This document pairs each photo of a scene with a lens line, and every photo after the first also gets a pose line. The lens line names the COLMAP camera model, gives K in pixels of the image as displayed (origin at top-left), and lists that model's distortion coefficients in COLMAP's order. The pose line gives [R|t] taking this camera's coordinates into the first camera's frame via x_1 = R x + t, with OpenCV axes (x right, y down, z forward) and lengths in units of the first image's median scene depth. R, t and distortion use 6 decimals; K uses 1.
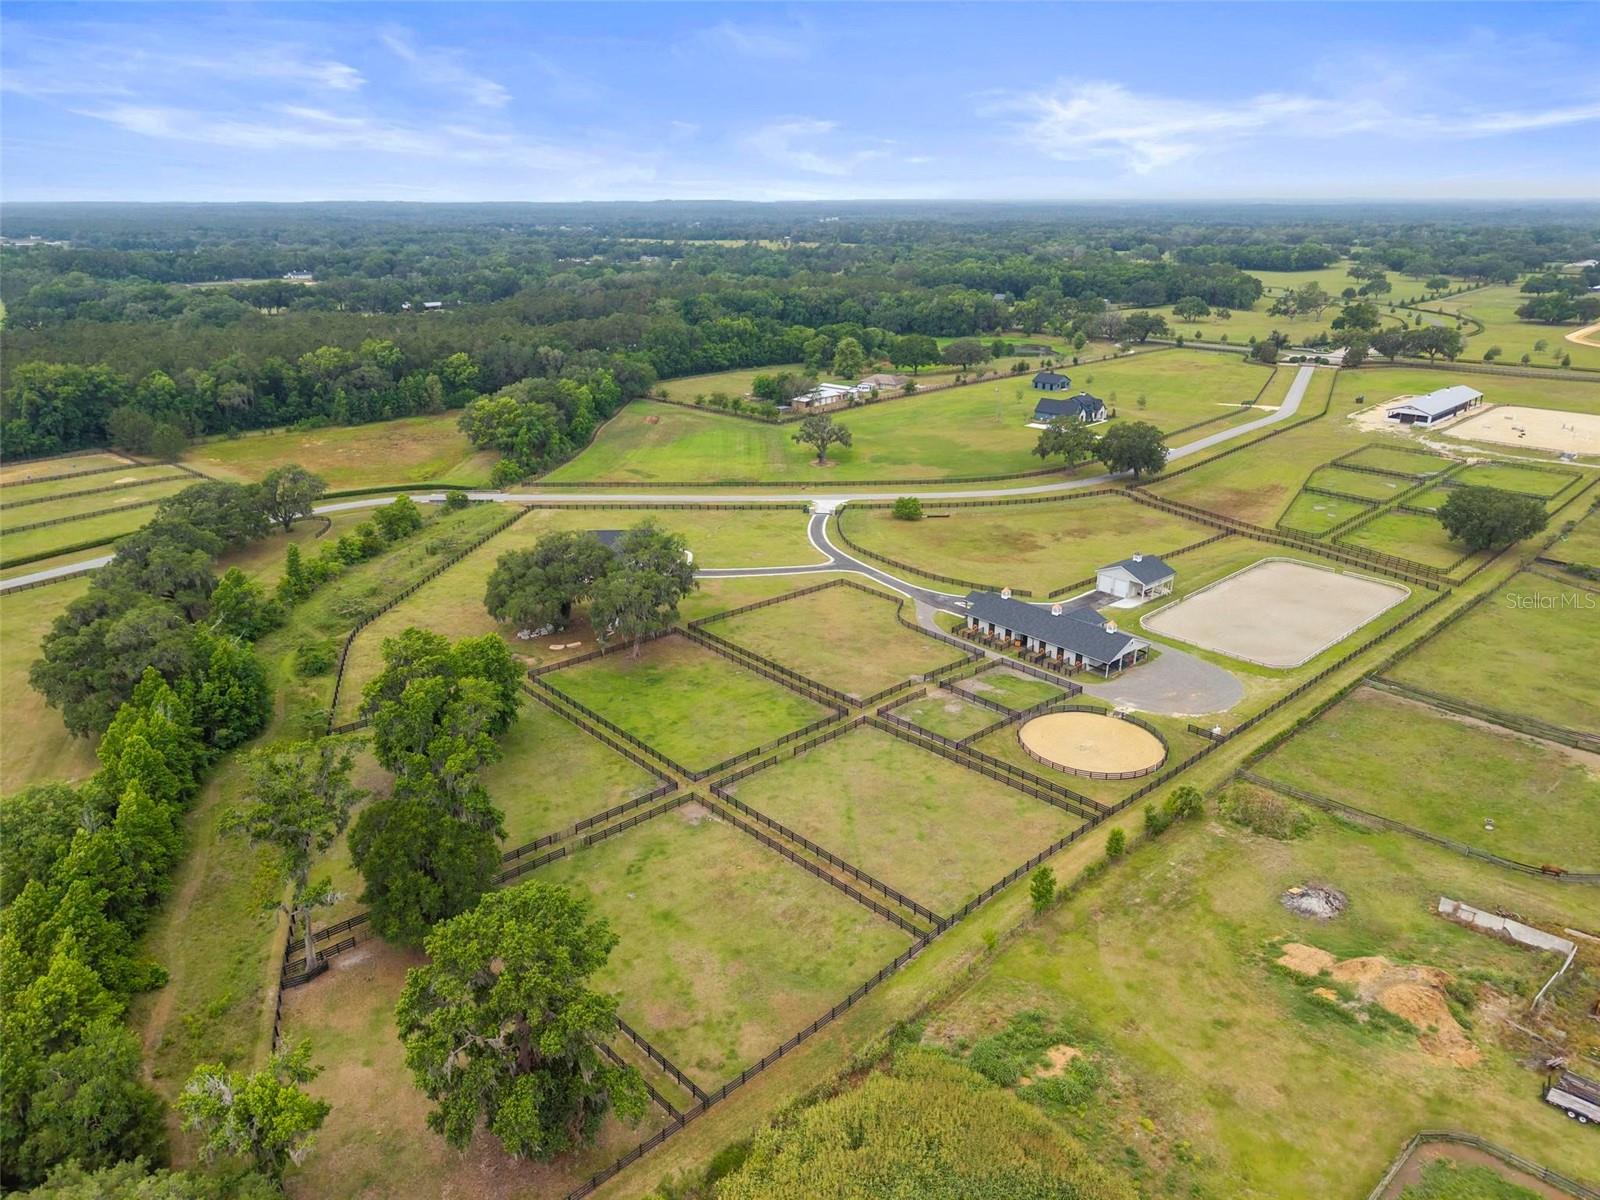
lens RADIAL K [[1060.6, 0, 794.5], [0, 1060.6, 613.7], [0, 0, 1]] dist [0.048374, -0.063562]
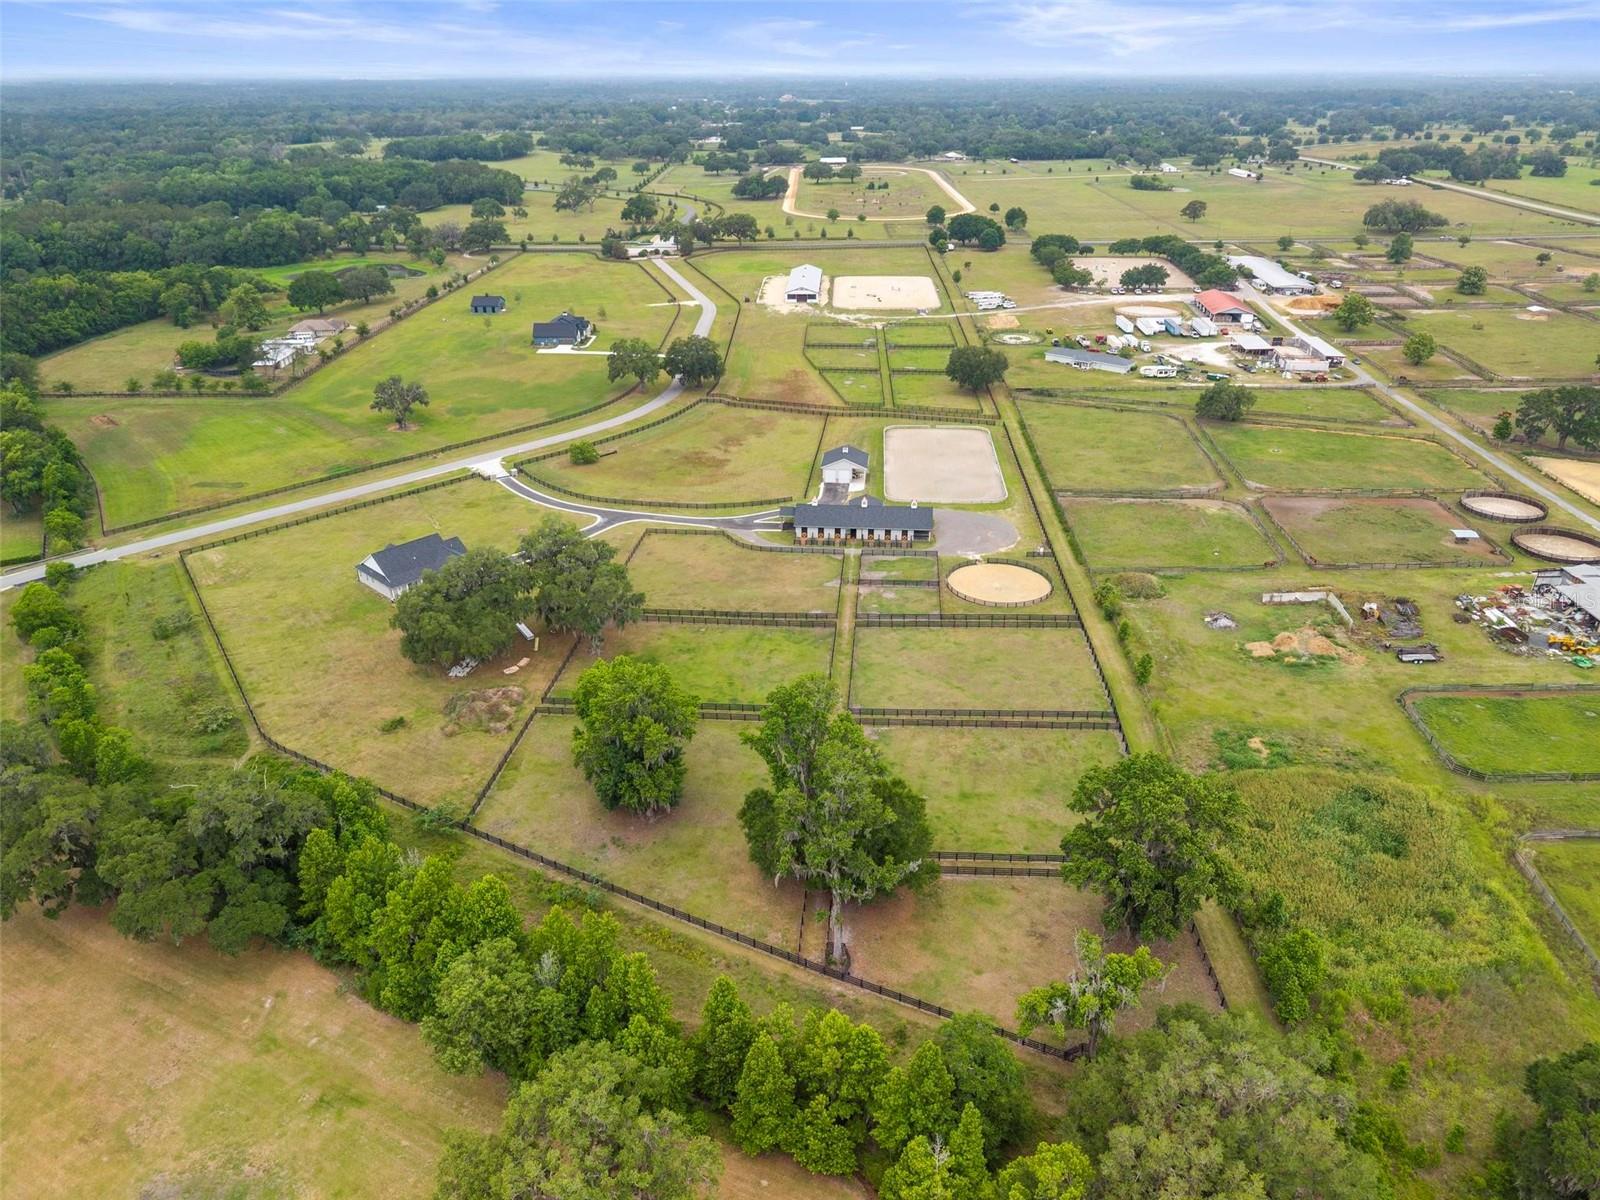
lens RADIAL K [[1060.6, 0, 794.5], [0, 1060.6, 613.7], [0, 0, 1]] dist [0.048374, -0.063562]
pose [[0.729486, -0.314997, 0.607146, -0.542776], [0.252912, 0.948956, 0.188460, -0.119689], [-0.635520, 0.016076, 0.771917, 0.080230]]
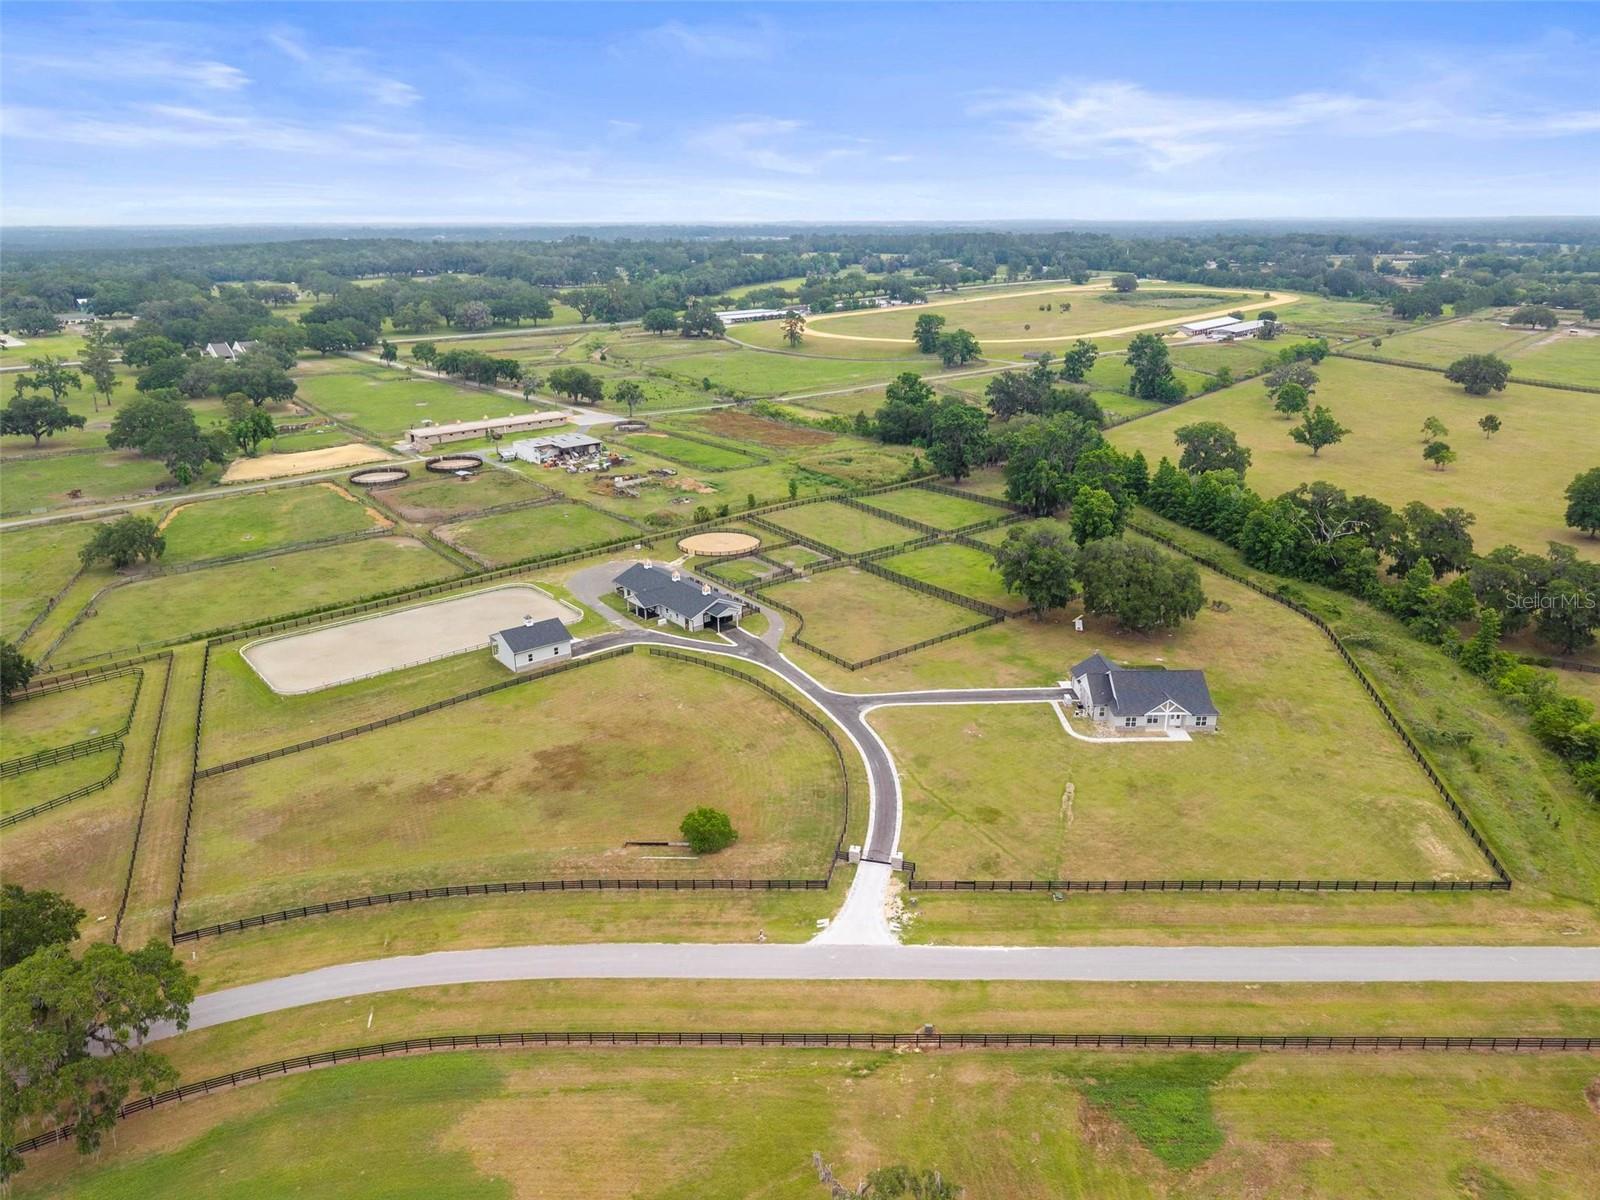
lens RADIAL K [[1060.6, 0, 794.5], [0, 1060.6, 613.7], [0, 0, 1]] dist [0.048374, -0.063562]
pose [[-0.998646, -0.009793, 0.051096, 0.050291], [0.026786, 0.745179, 0.666326, -0.656590], [-0.044601, 0.666792, -0.743908, 1.666517]]
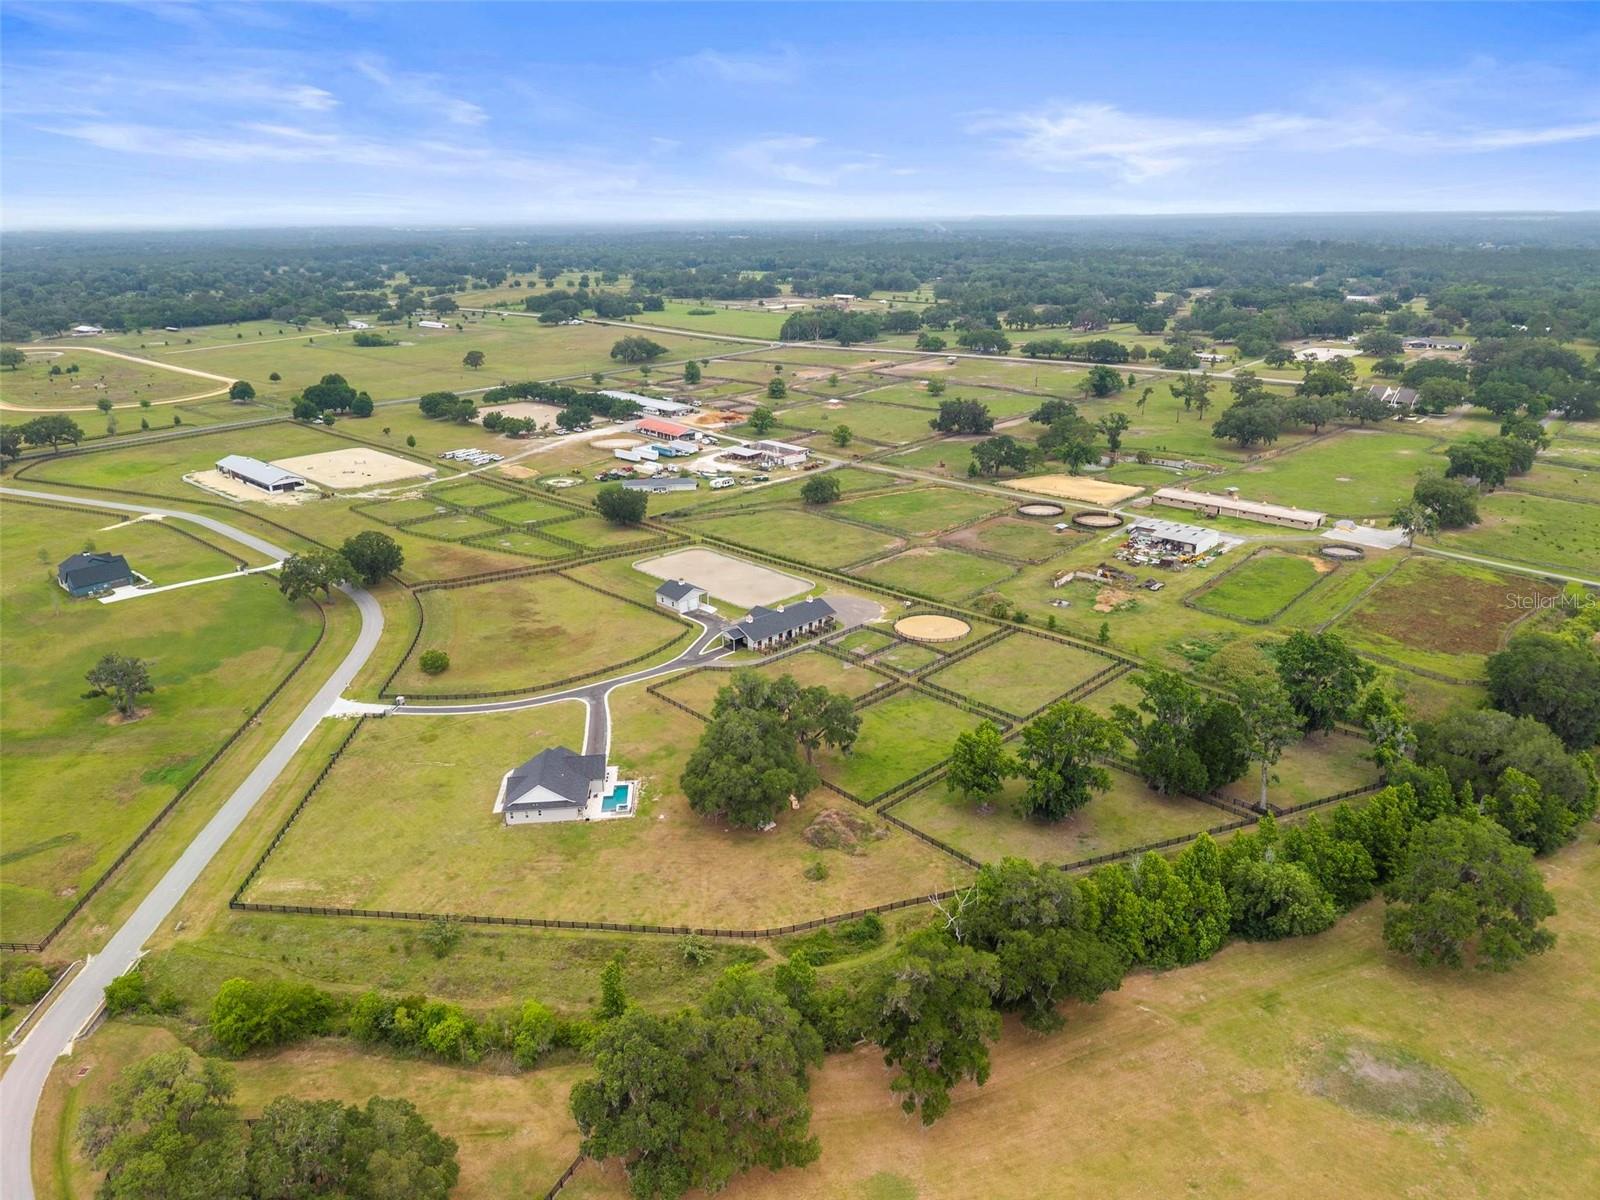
lens RADIAL K [[1060.6, 0, 794.5], [0, 1060.6, 613.7], [0, 0, 1]] dist [0.048374, -0.063562]
pose [[-0.035889, -0.350633, 0.935825, -1.026798], [0.371934, 0.864472, 0.338162, -0.440091], [-0.927565, 0.360202, 0.099387, 0.738784]]
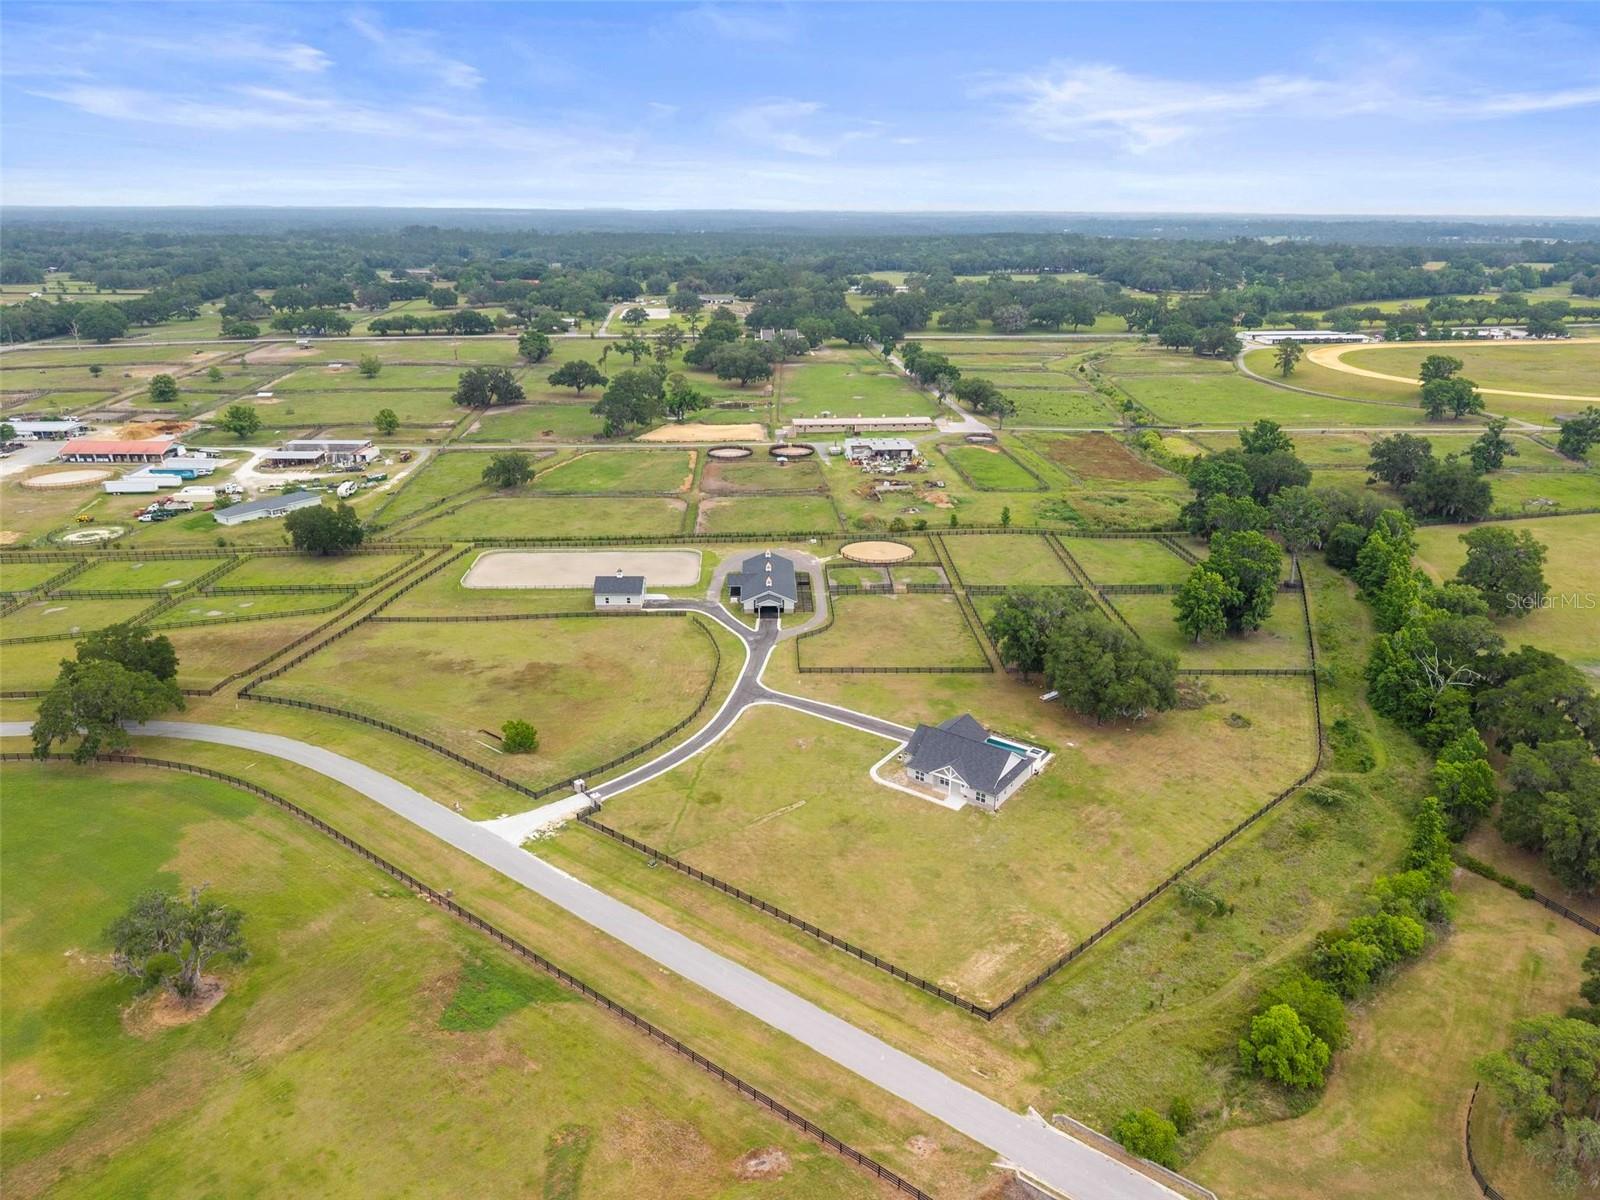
lens RADIAL K [[1060.6, 0, 794.5], [0, 1060.6, 613.7], [0, 0, 1]] dist [0.048374, -0.063562]
pose [[-0.769432, -0.230964, 0.595509, -0.537542], [0.228434, 0.771165, 0.594241, -0.673526], [-0.596484, 0.593262, -0.540599, 1.551970]]
